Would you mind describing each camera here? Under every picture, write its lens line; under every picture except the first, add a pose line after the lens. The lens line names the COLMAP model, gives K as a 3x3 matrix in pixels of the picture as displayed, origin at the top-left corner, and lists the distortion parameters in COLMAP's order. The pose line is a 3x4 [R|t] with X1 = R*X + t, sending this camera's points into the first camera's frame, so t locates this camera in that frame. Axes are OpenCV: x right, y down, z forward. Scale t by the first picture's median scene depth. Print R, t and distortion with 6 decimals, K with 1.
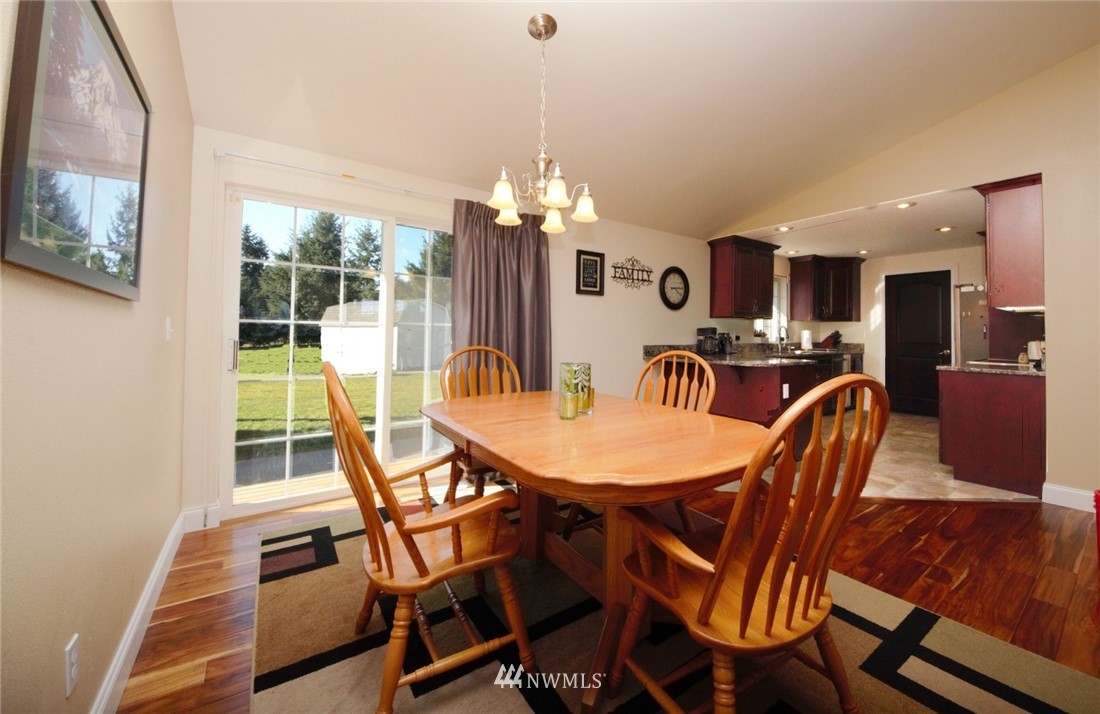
lens RADIAL K [[425.2, 0, 548.8], [0, 425.2, 341.9], [0, 0, 1]] dist [0.000679, 0.000018]
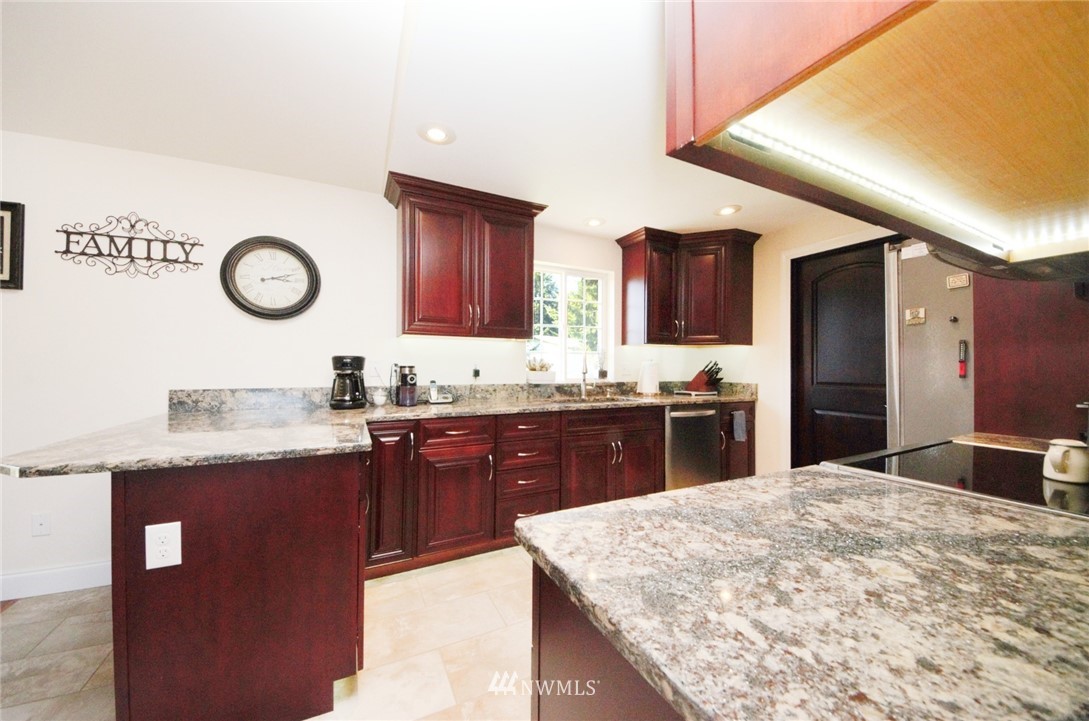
lens RADIAL K [[405.3, 0, 544.5], [0, 405.3, 360.5], [0, 0, 1]] dist [-0.027175, -0.000327]
pose [[0.991157, 0.012443, -0.132112, 0.727923], [-0.013774, 0.999863, -0.009167, -0.026560], [0.131980, 0.010906, 0.991192, 0.585272]]
